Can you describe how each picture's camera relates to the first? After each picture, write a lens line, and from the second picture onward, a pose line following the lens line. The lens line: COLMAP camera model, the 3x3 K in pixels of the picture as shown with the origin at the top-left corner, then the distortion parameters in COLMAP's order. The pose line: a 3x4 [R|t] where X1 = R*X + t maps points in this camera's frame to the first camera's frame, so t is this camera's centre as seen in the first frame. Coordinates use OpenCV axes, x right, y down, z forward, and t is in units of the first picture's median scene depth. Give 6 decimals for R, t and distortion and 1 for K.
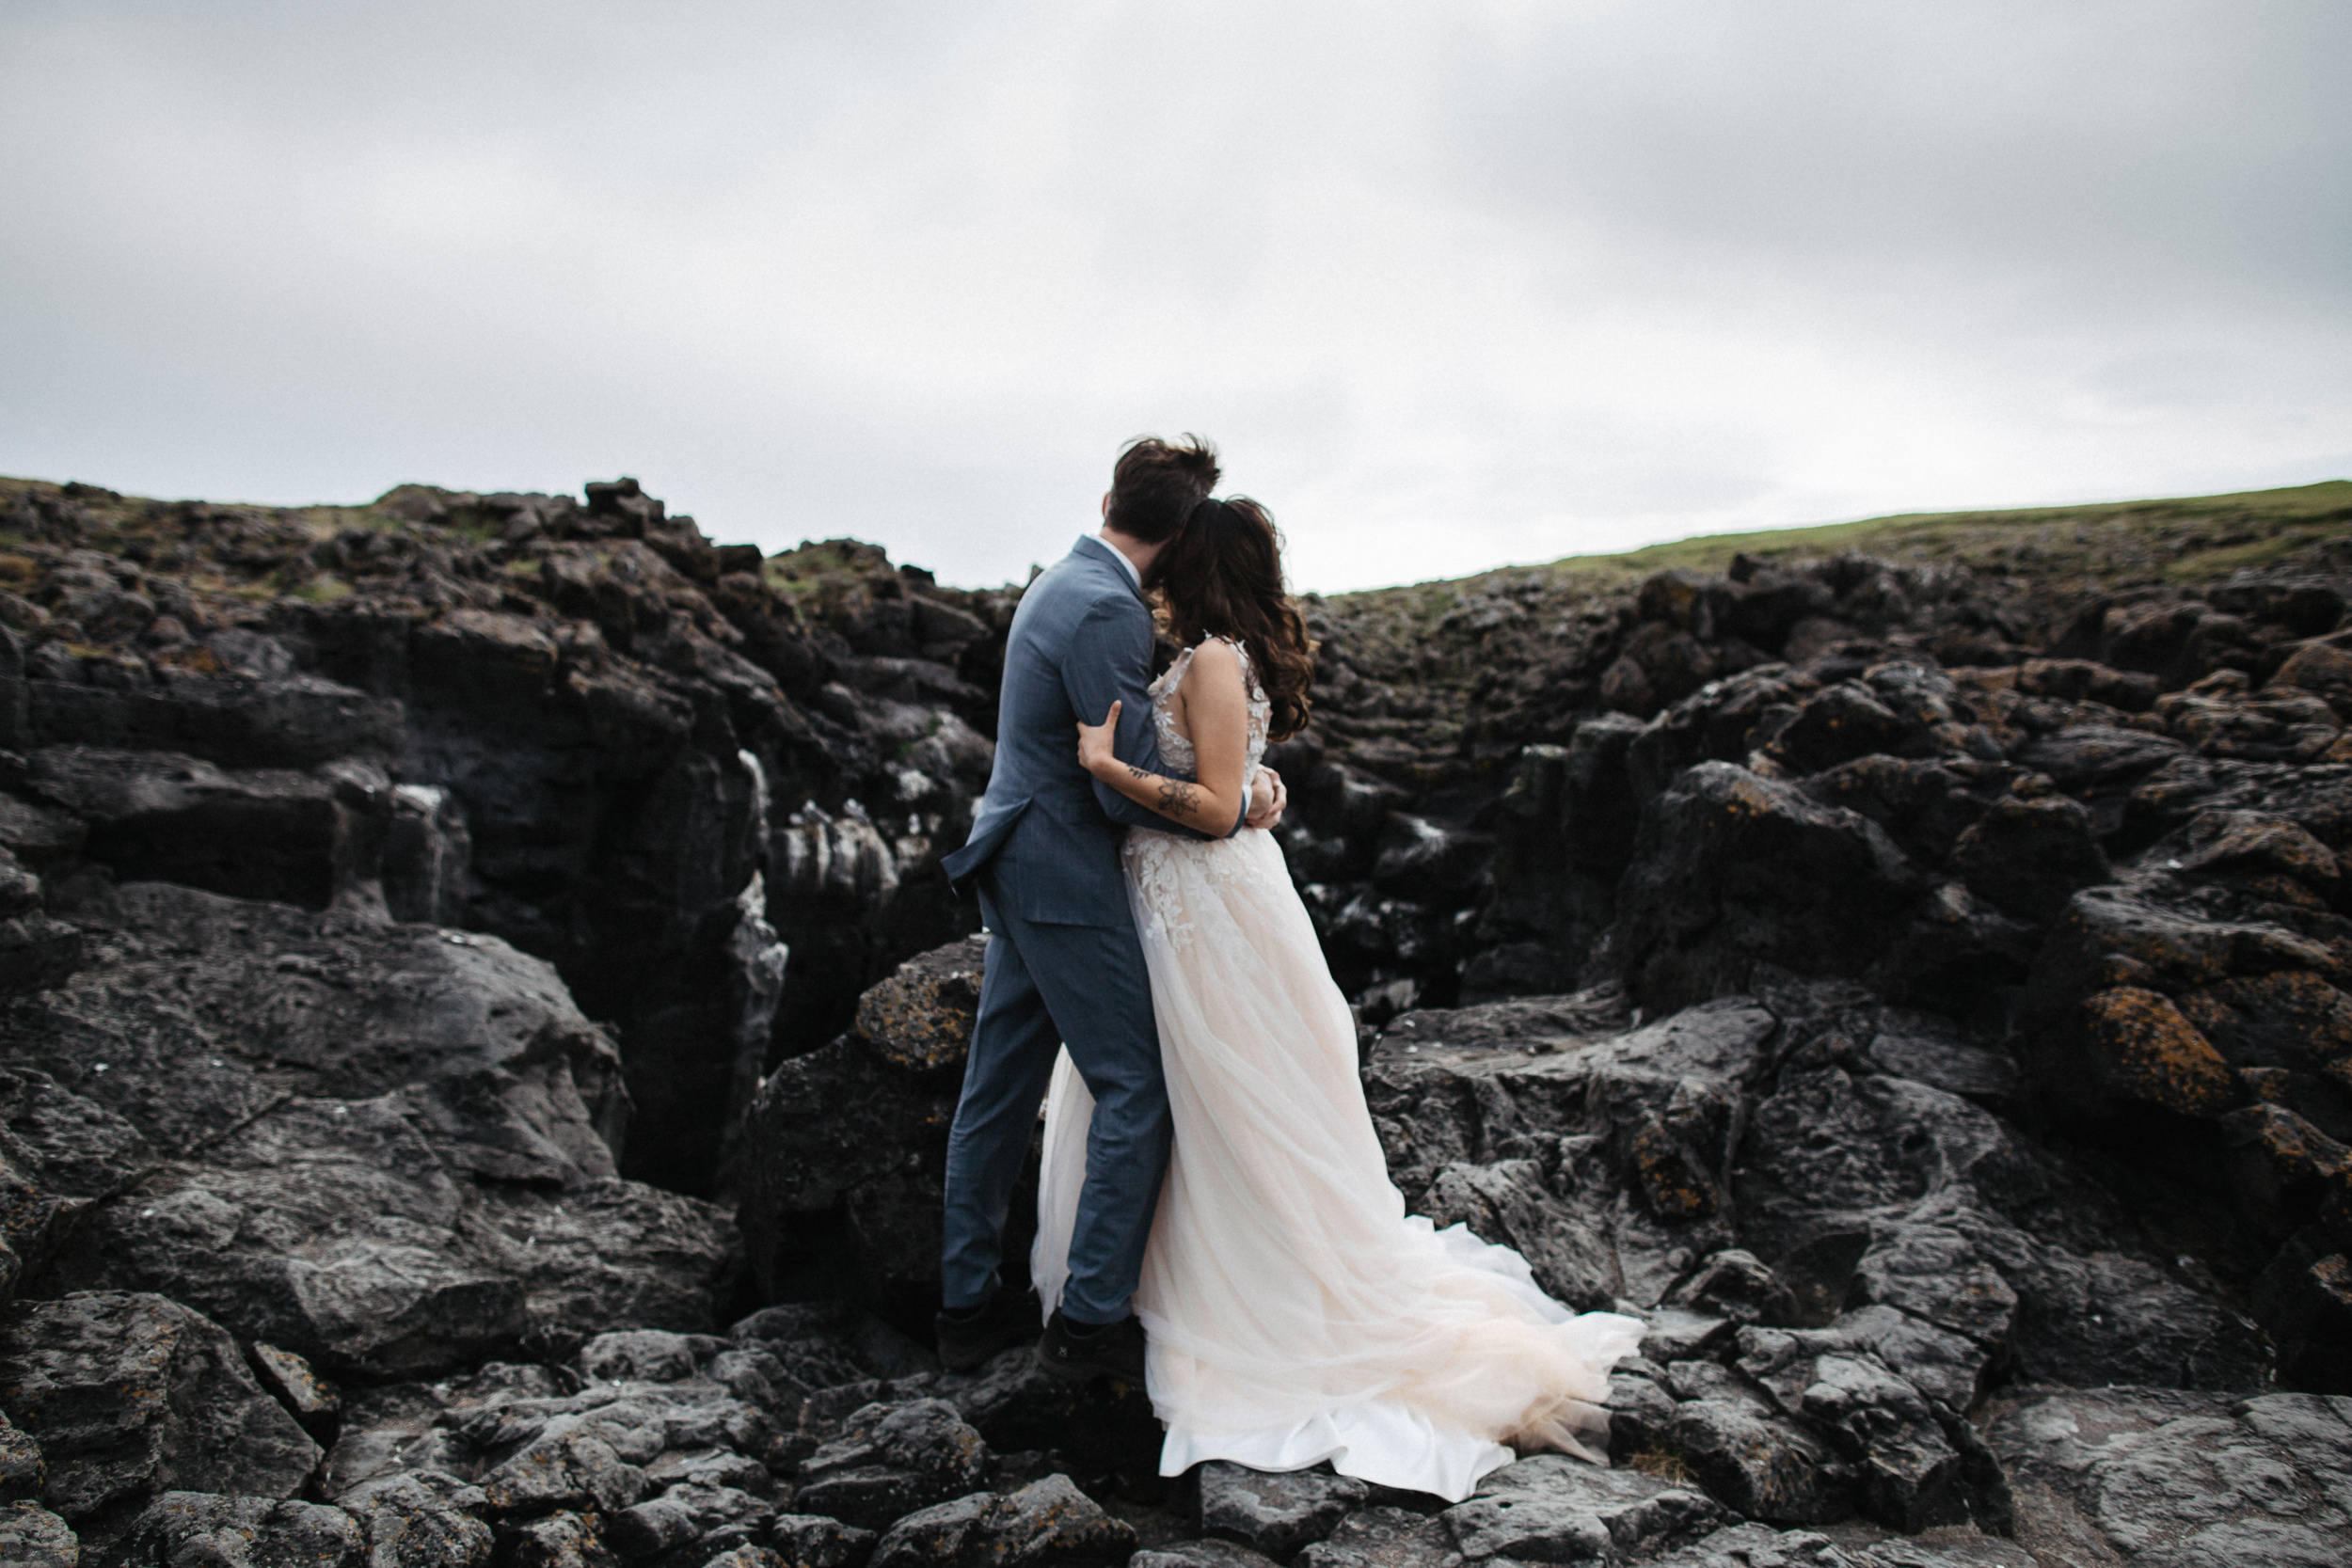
lens RADIAL K [[1710.5, 0, 1180.1], [0, 1710.5, 798.2], [0, 0, 1]] dist [-0.036784, 0.008127]
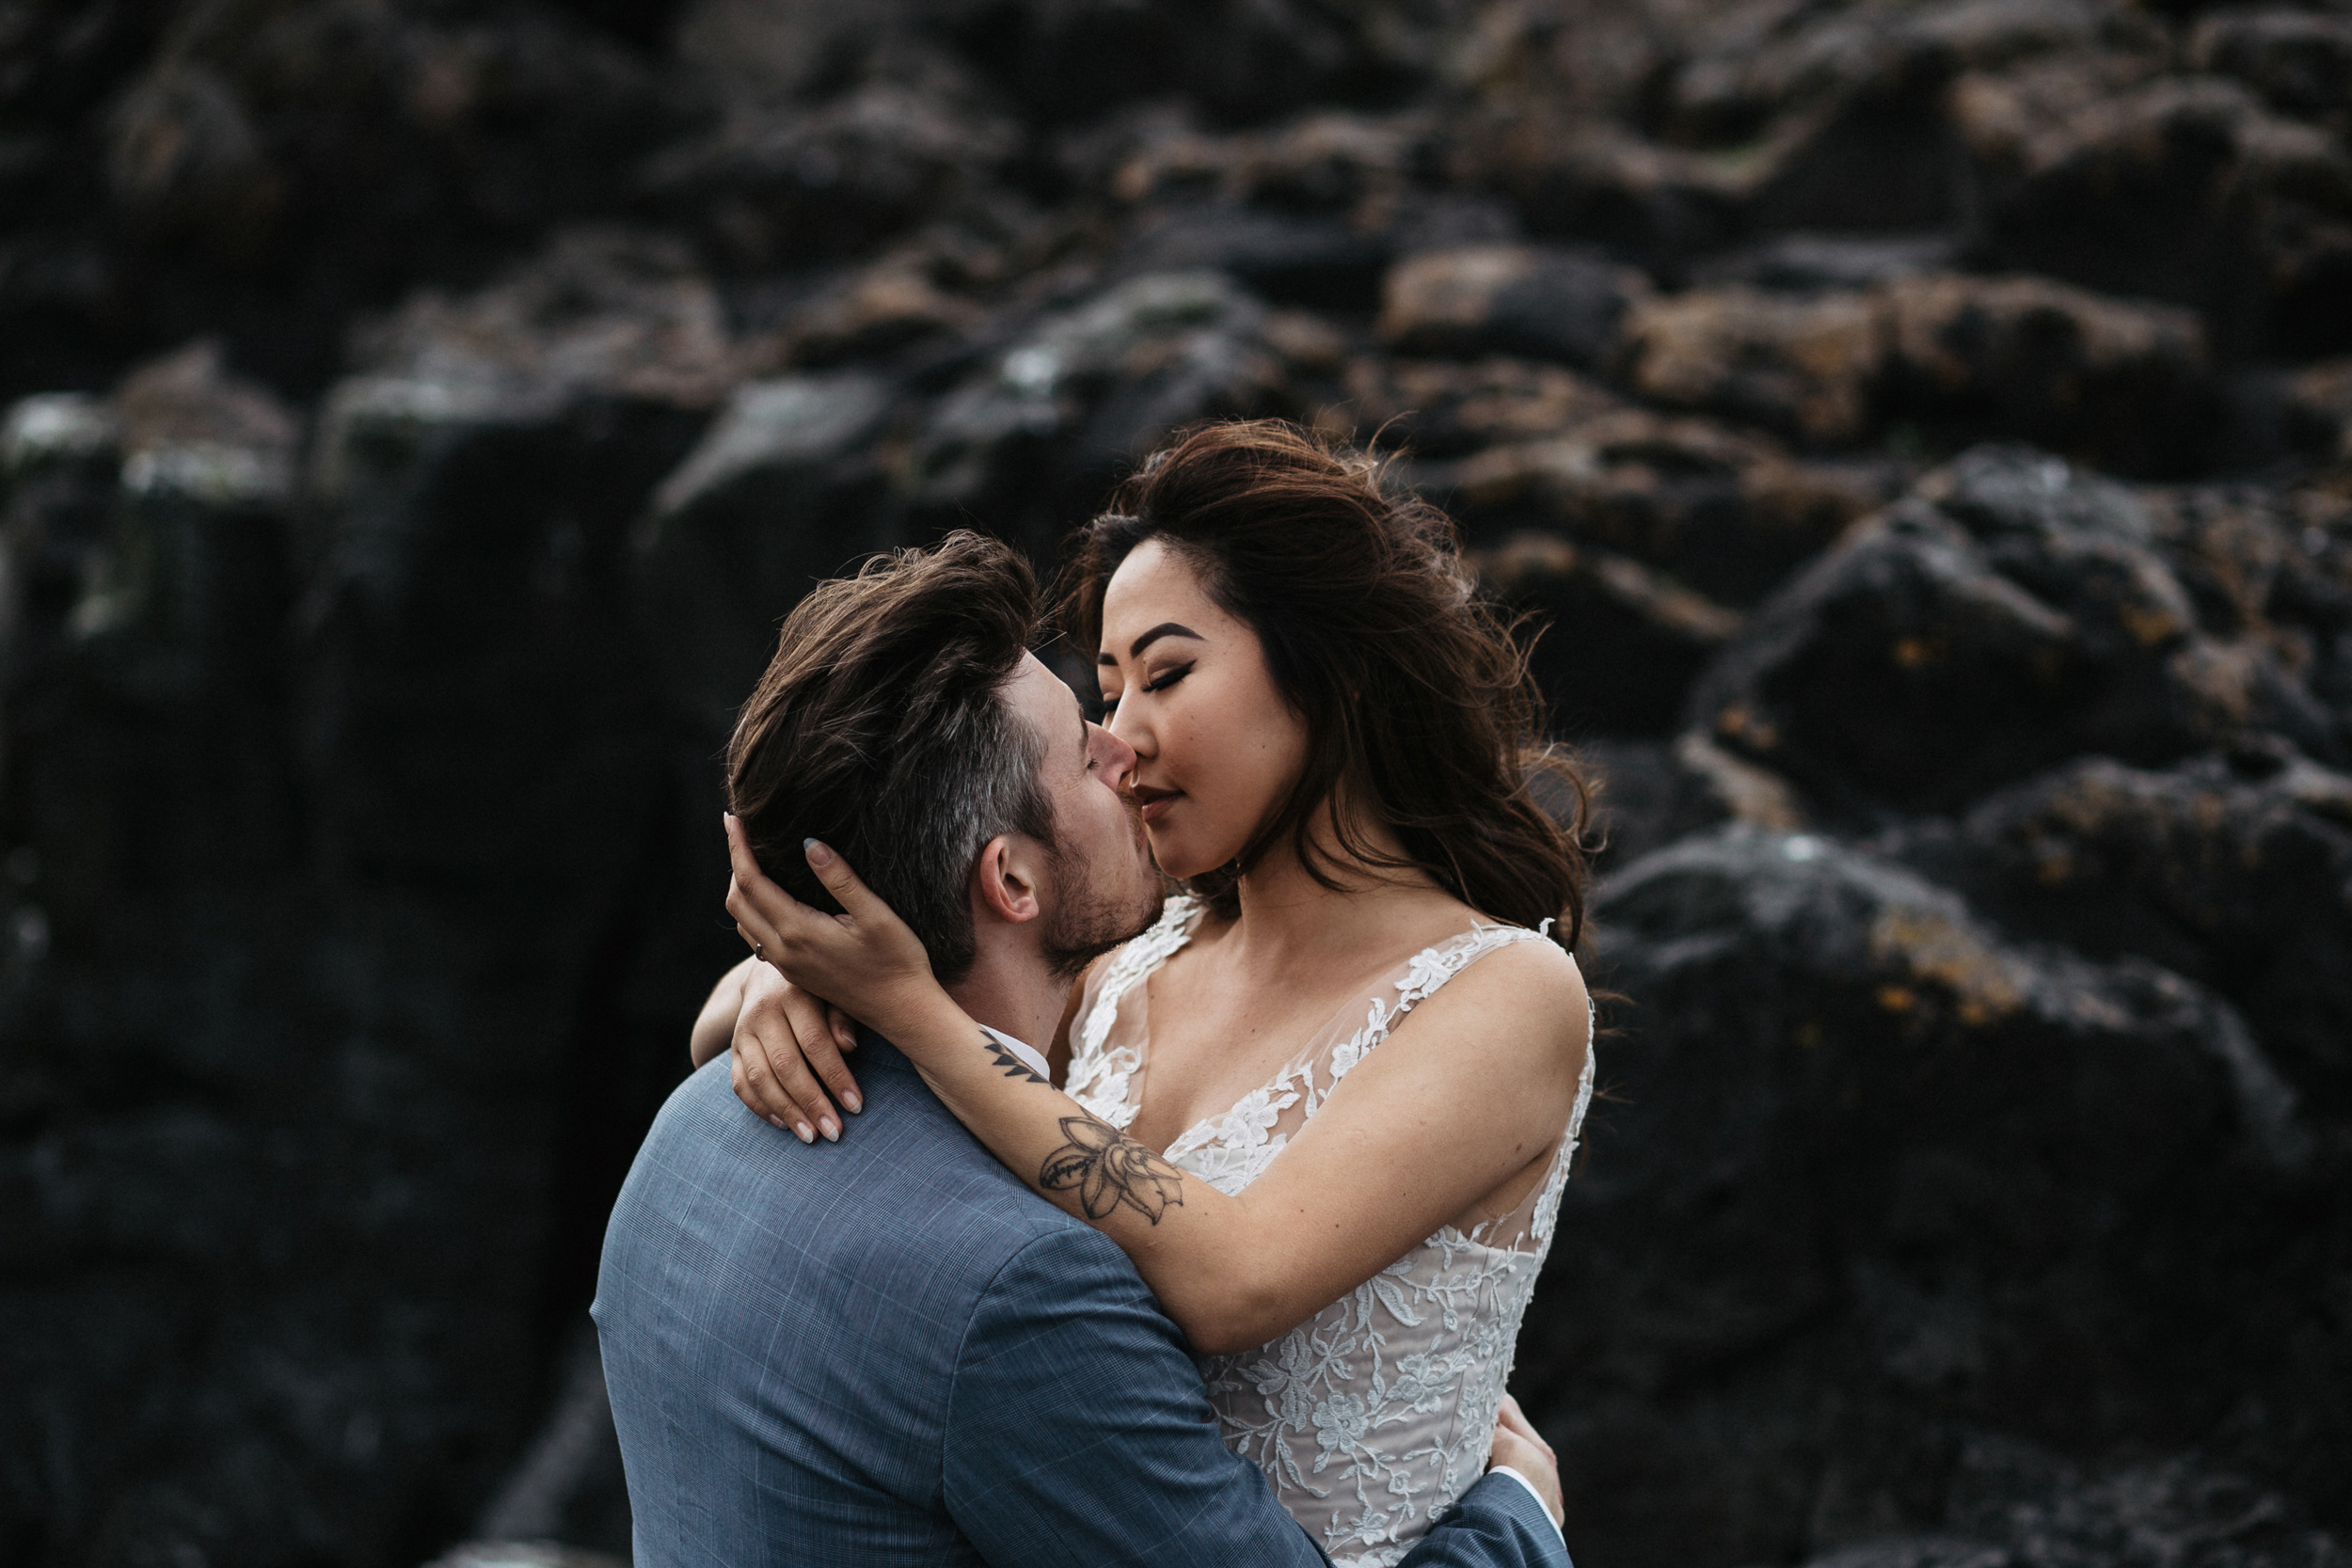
lens RADIAL K [[5923.4, 0, 1173.0], [0, 5923.4, 783.1], [0, 0, 1]] dist [-0.100314, 0.000000]
pose [[0.853574, -0.065430, 0.516846, -0.201779], [0.021168, 0.995619, 0.091080, -0.072893], [-0.520541, -0.066803, 0.851219, 0.035358]]
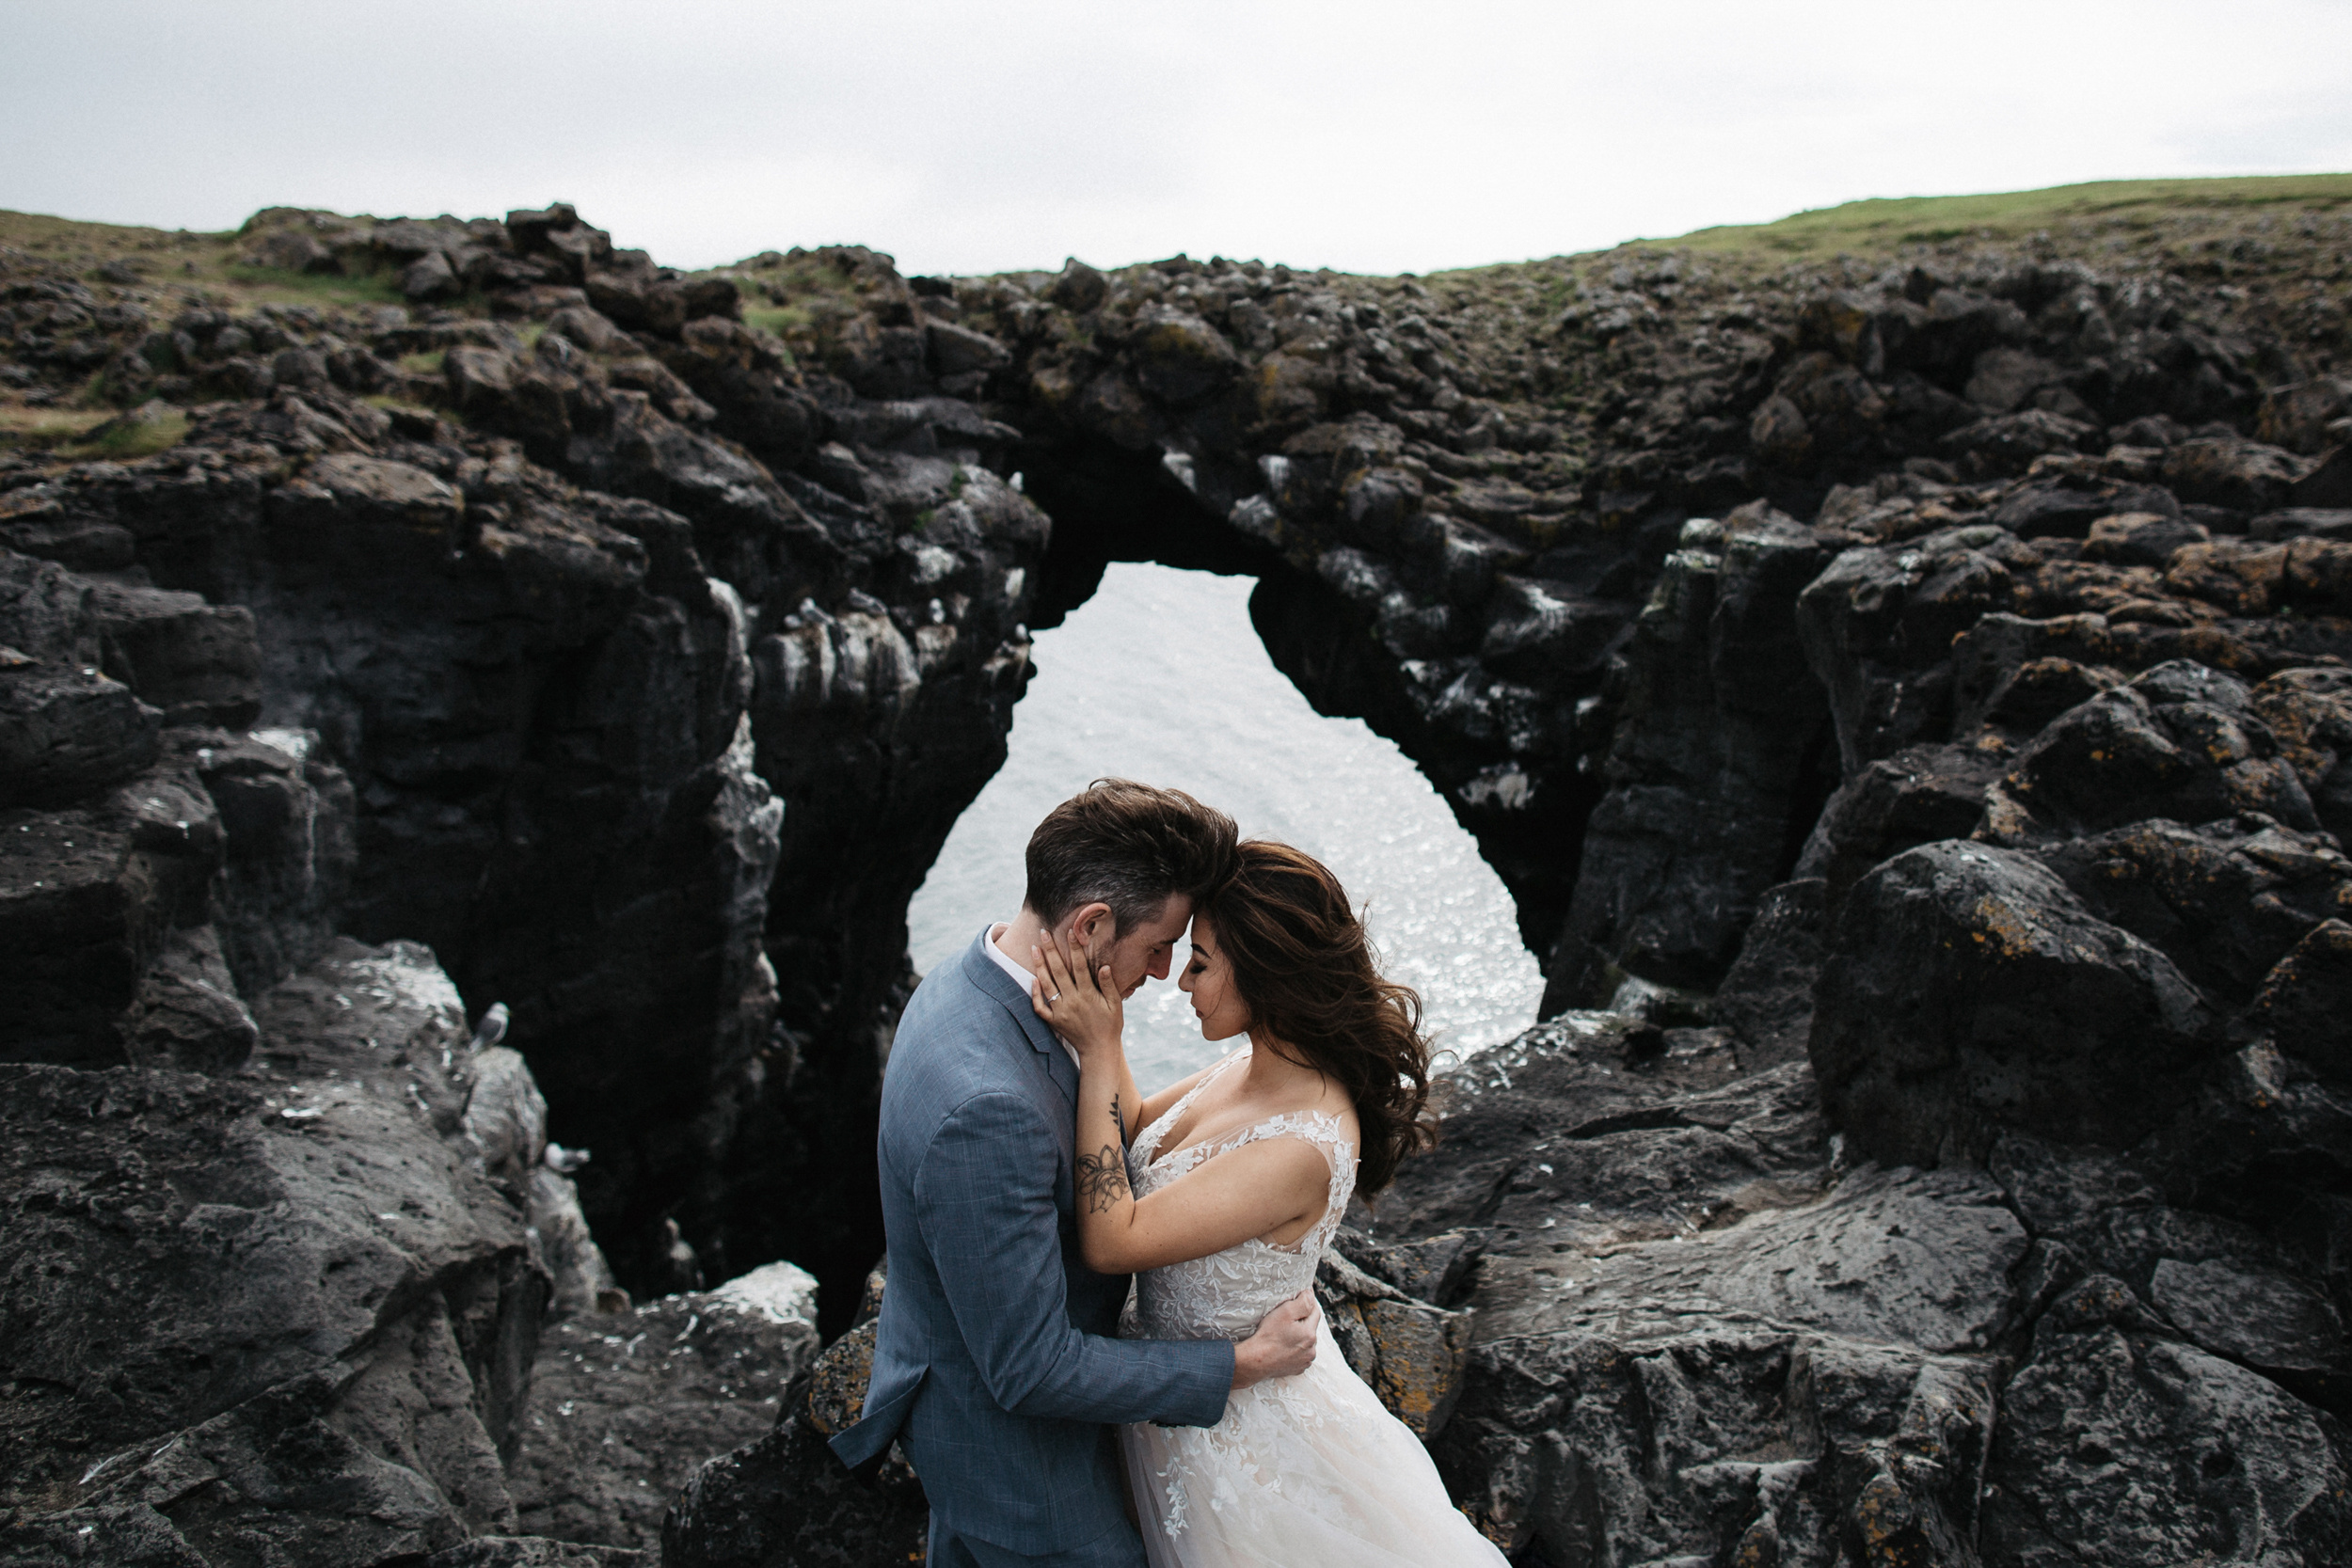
lens RADIAL K [[1897.8, 0, 1339.4], [0, 1897.8, 680.6], [0, 0, 1]] dist [-0.042365, 0.036777]
pose [[0.999015, -0.010005, 0.043231, 0.001568], [0.003928, 0.990363, 0.138443, -0.111567], [-0.044200, -0.138137, 0.989426, 0.095456]]
